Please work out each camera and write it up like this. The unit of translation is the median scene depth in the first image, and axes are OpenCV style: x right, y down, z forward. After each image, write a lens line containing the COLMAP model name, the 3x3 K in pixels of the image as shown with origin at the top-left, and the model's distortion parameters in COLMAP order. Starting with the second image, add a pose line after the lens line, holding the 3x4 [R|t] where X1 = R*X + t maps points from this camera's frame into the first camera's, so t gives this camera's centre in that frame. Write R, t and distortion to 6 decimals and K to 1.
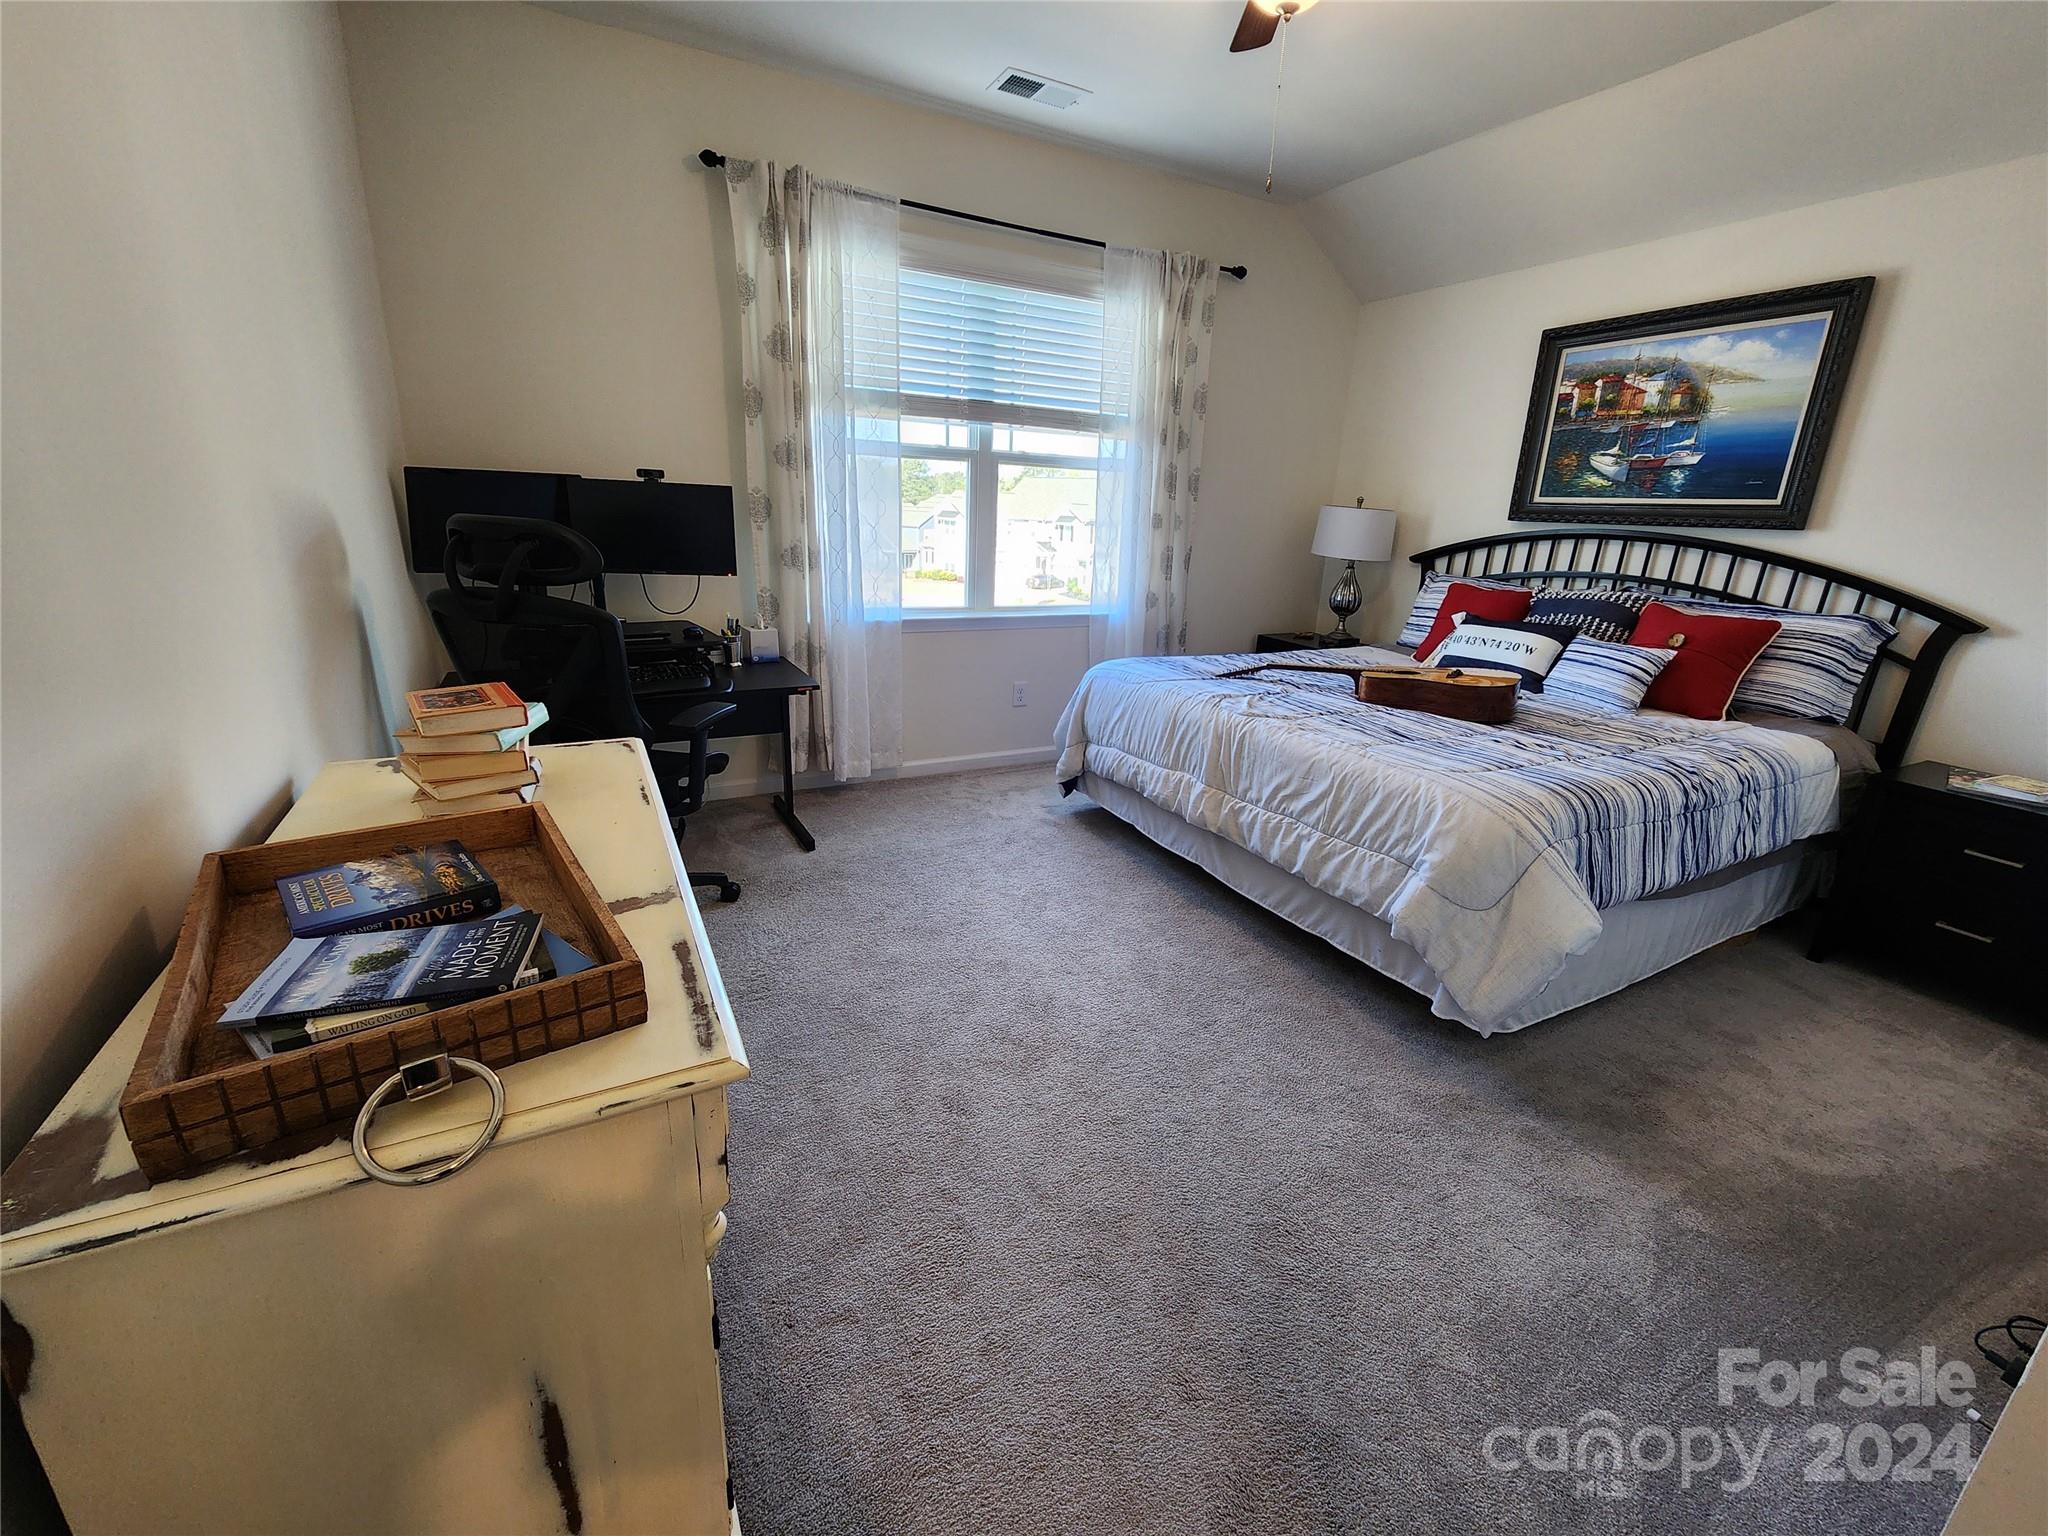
lens RADIAL K [[826.8, 0, 1024.0], [0, 826.8, 768.0], [0, 0, 1]] dist [-0.001742, -0.000147]
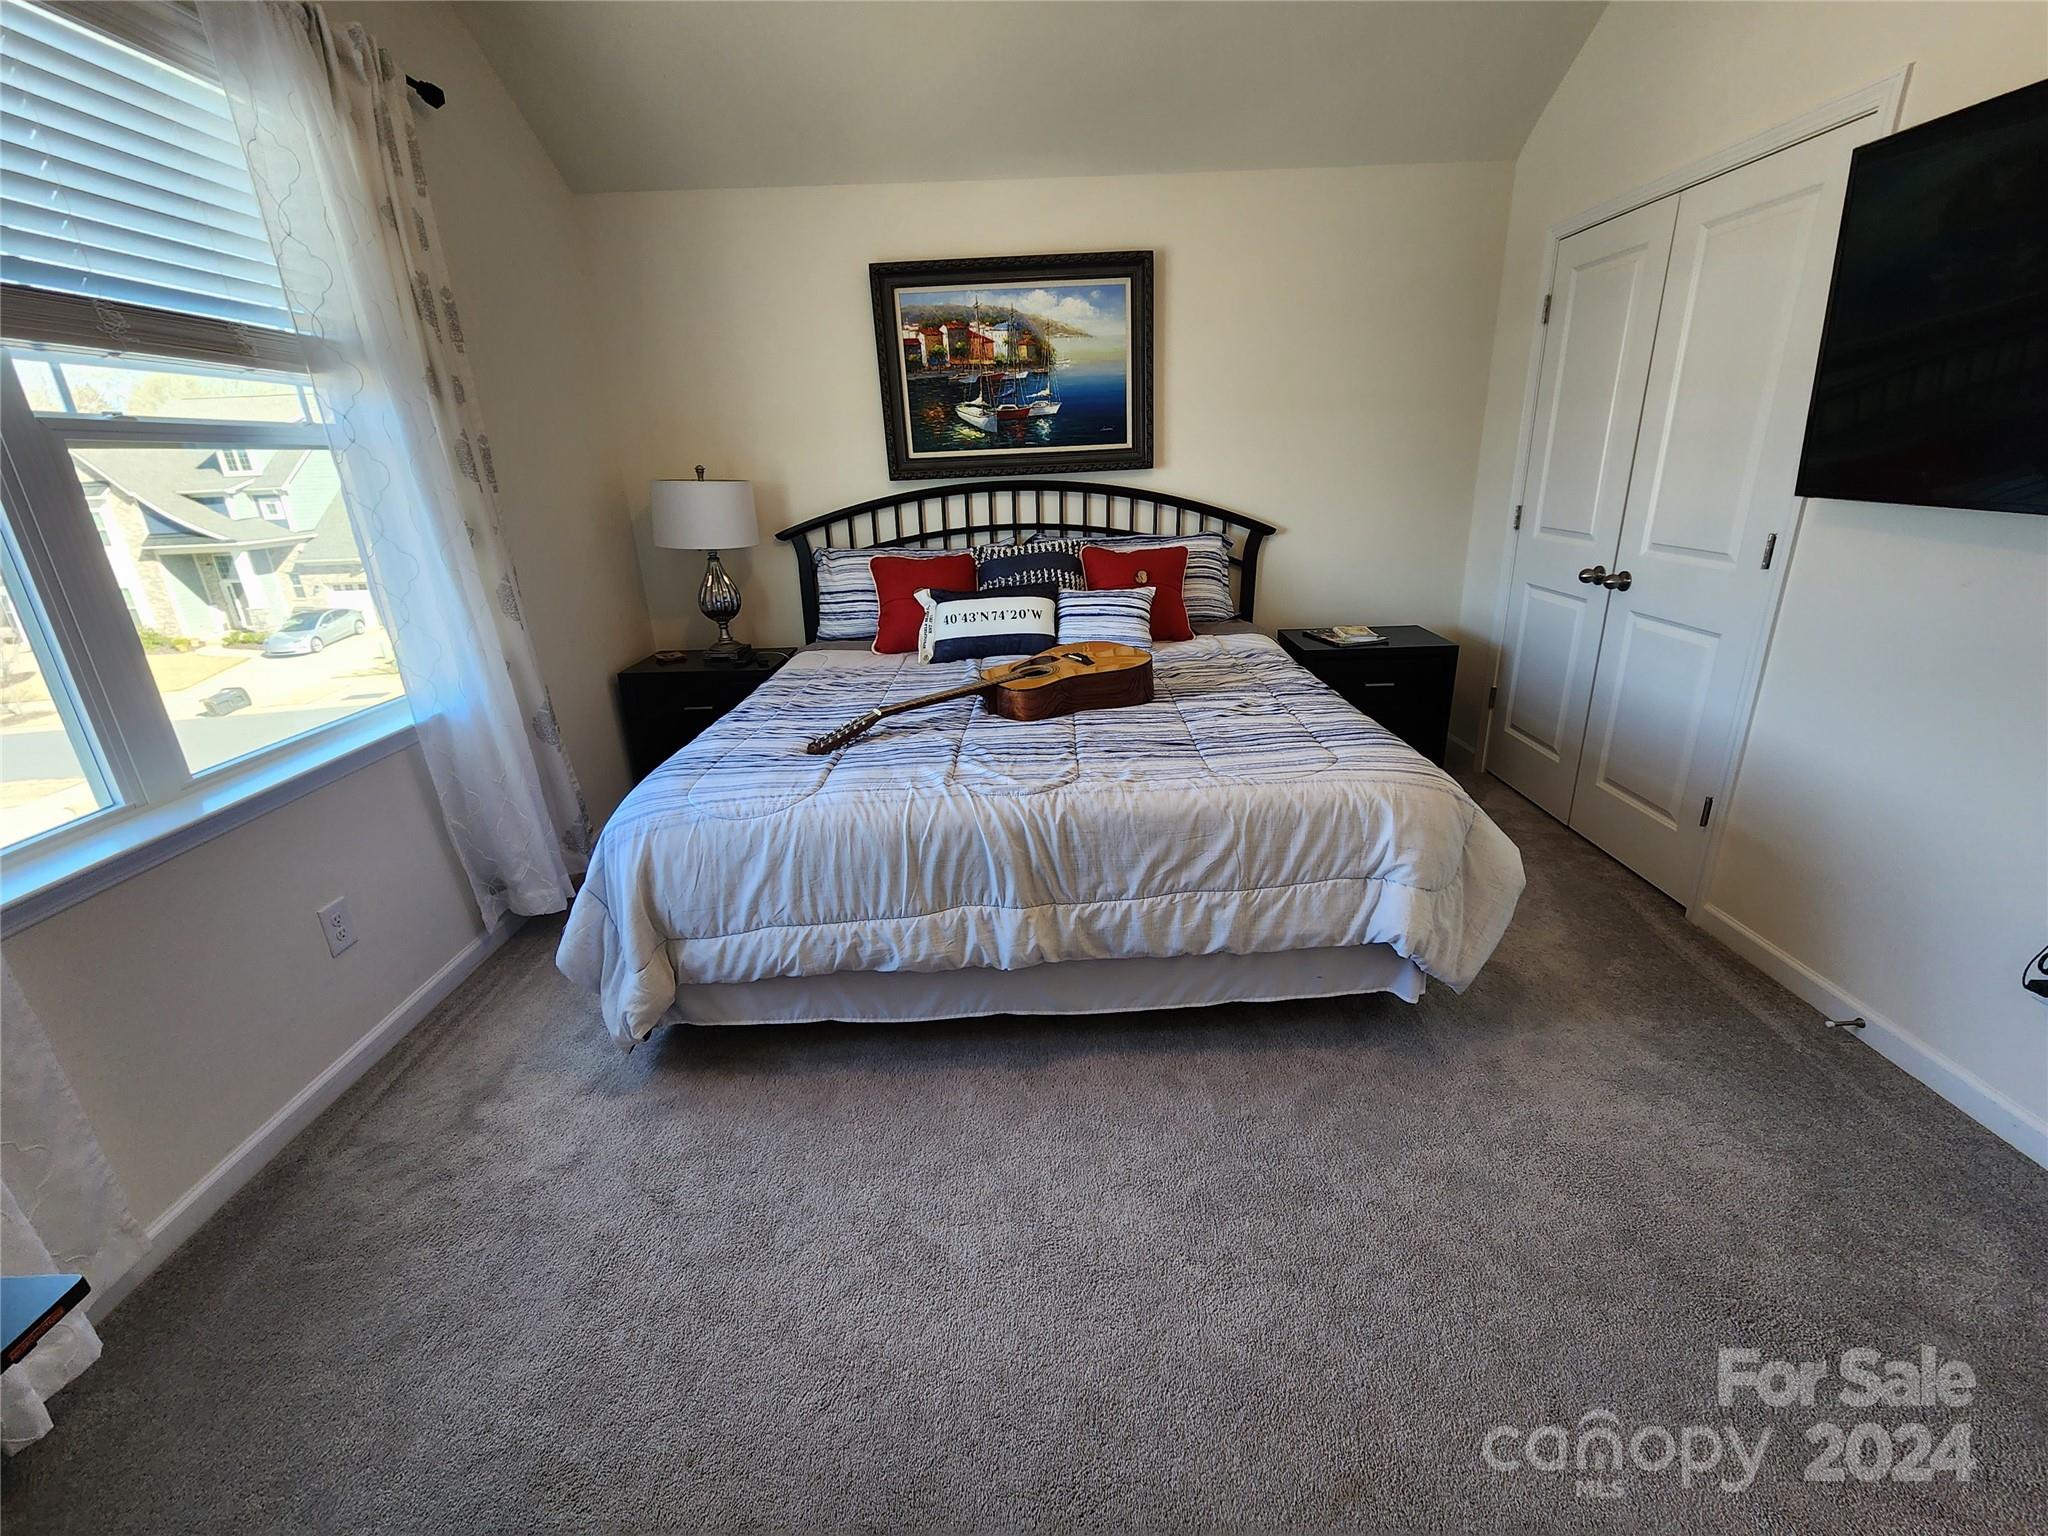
lens RADIAL K [[852.6, 0, 1037.6], [0, 852.6, 761.6], [0, 0, 1]] dist [0.005141, -0.003913]
pose [[0.444176, -0.354855, 0.822670, -0.258825], [0.325958, 0.919299, 0.220545, -0.202074], [-0.834541, 0.170195, 0.523998, 0.509491]]
